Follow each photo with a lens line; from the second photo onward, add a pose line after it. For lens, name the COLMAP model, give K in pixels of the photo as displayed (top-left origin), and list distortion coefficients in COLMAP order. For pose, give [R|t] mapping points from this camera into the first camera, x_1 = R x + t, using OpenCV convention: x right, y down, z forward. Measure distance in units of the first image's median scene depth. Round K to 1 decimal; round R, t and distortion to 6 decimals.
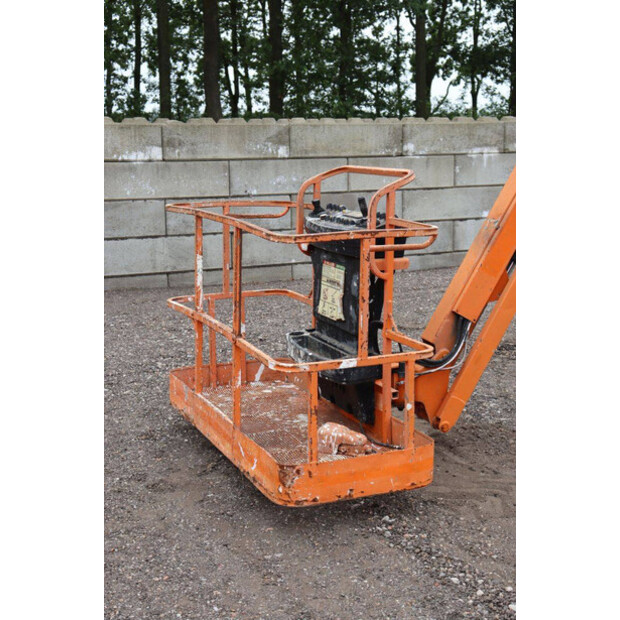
lens RADIAL K [[970.7, 0, 308.2], [0, 970.7, 324.8], [0, 0, 1]] dist [0.147896, 0.000000]
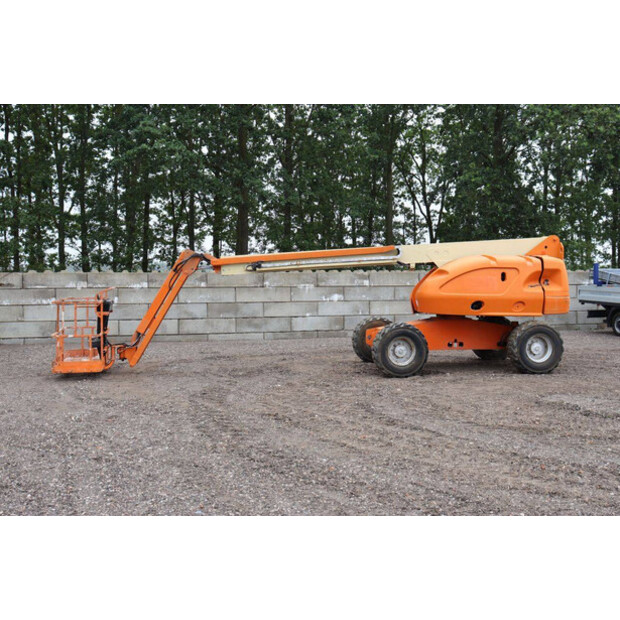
lens RADIAL K [[691.4, 0, 310.1], [0, 691.4, 307.2], [0, 0, 1]] dist [-0.021016, 0.000000]
pose [[0.981895, 0.014634, -0.188859, 0.546631], [-0.042378, 0.988711, -0.143715, 0.102004], [0.184624, 0.149116, 0.971431, -0.545552]]
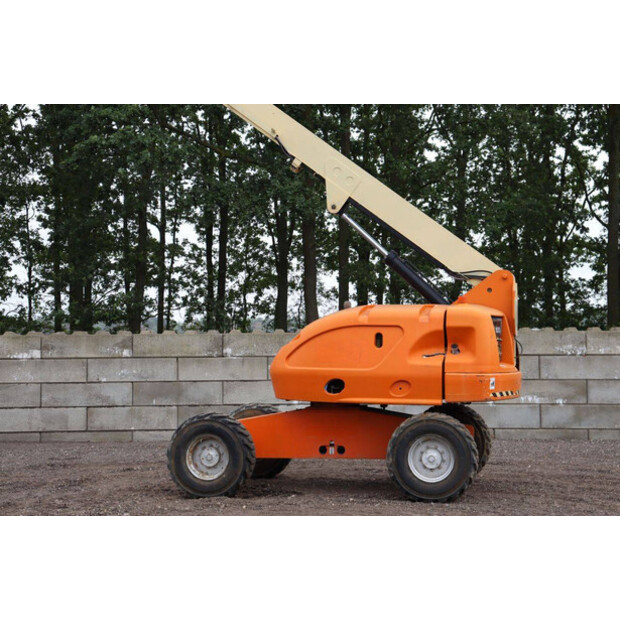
lens RADIAL K [[1231.9, 0, 311.4], [0, 1231.9, 304.6], [0, 0, 1]] dist [0.309583, 0.000000]
pose [[0.881735, -0.010514, -0.471629, 1.138790], [-0.091903, 0.976768, -0.193593, 0.090646], [0.462707, 0.214042, 0.860284, -0.513033]]
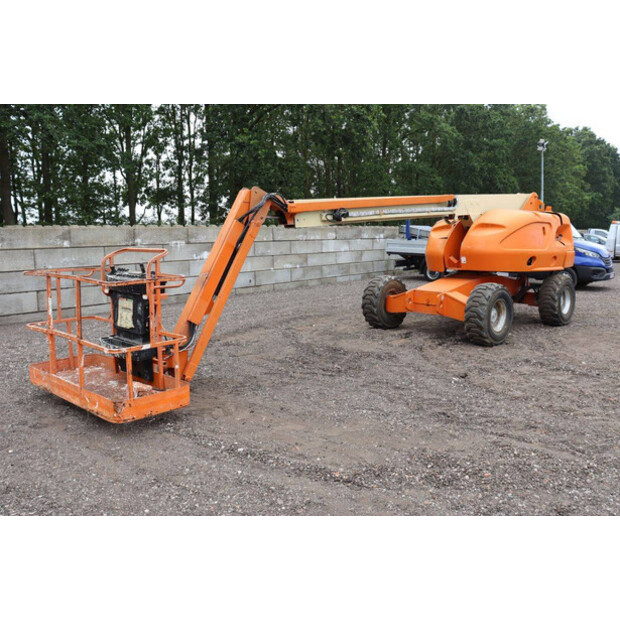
lens RADIAL K [[550.1, 0, 310.3], [0, 550.1, 305.4], [0, 0, 1]] dist [-0.132413, 0.104732]
pose [[0.904949, -0.052718, 0.422243, -0.043863], [0.079642, 0.995745, -0.046367, 0.012826], [-0.418001, 0.075588, 0.905296, -0.051094]]
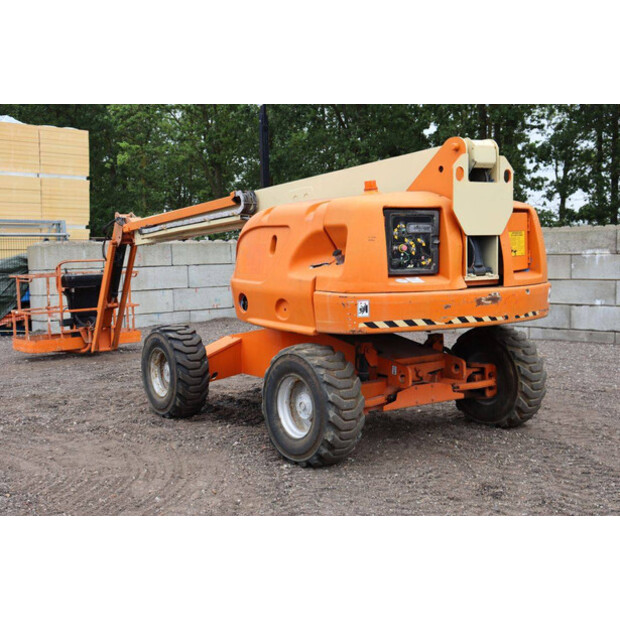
lens RADIAL K [[826.7, 0, 316.5], [0, 826.7, 310.1], [0, 0, 1]] dist [0.041172, 0.000000]
pose [[0.322683, 0.077206, -0.943353, 1.224924], [-0.162204, 0.986434, 0.025249, -0.084197], [0.932505, 0.144868, 0.330829, 0.375110]]
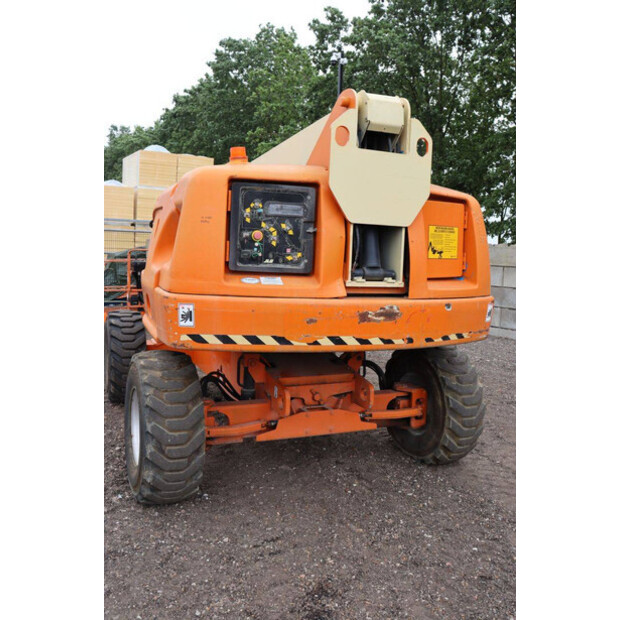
lens RADIAL K [[558.5, 0, 308.7], [0, 558.5, 304.8], [0, 0, 1]] dist [-0.119305, 0.051718]
pose [[0.127340, 0.107402, -0.986027, 0.998043], [-0.224268, 0.971492, 0.076856, -0.113377], [0.966172, 0.211347, 0.147797, 0.591089]]
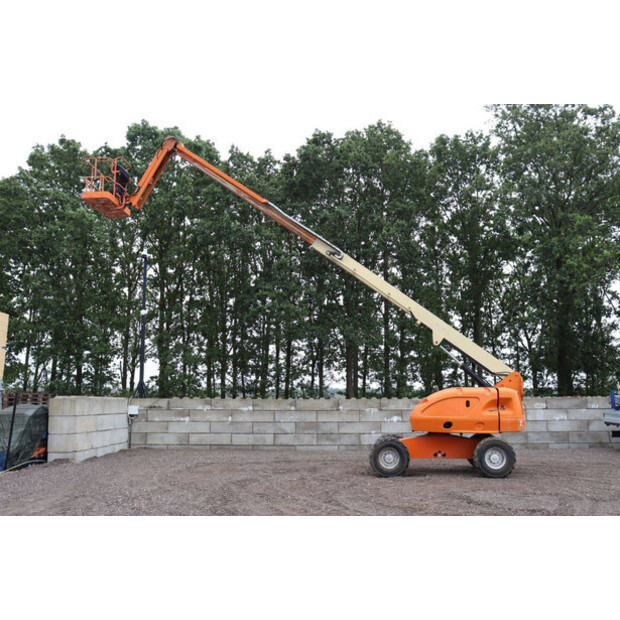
lens RADIAL K [[598.3, 0, 312.9], [0, 598.3, 305.0], [0, 0, 1]] dist [-0.064850, 0.000000]
pose [[0.904589, -0.057859, -0.422340, 0.882936], [-0.090734, 0.941910, -0.323377, 0.126545], [0.416517, 0.330844, 0.846792, -0.718021]]
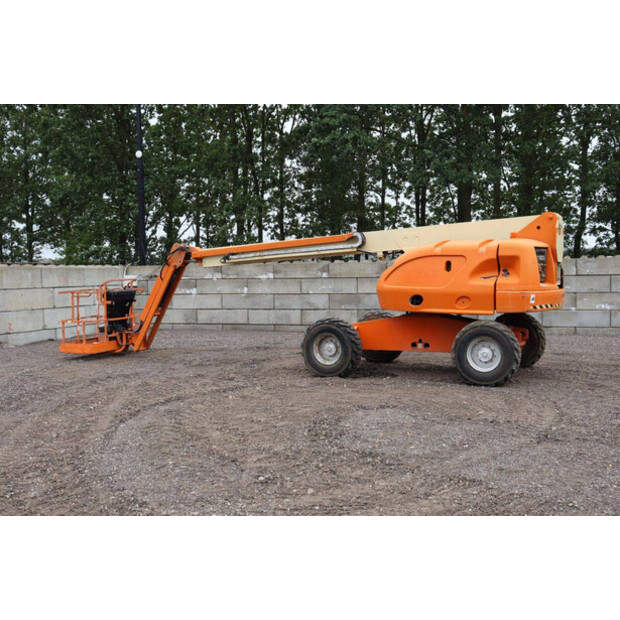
lens RADIAL K [[736.8, 0, 313.6], [0, 736.8, 304.3], [0, 0, 1]] dist [-0.004741, 0.000000]
pose [[0.729862, 0.032785, -0.682808, 1.161100], [-0.124379, 0.988545, -0.085486, 0.040304], [0.672184, 0.147320, 0.725580, -0.257360]]
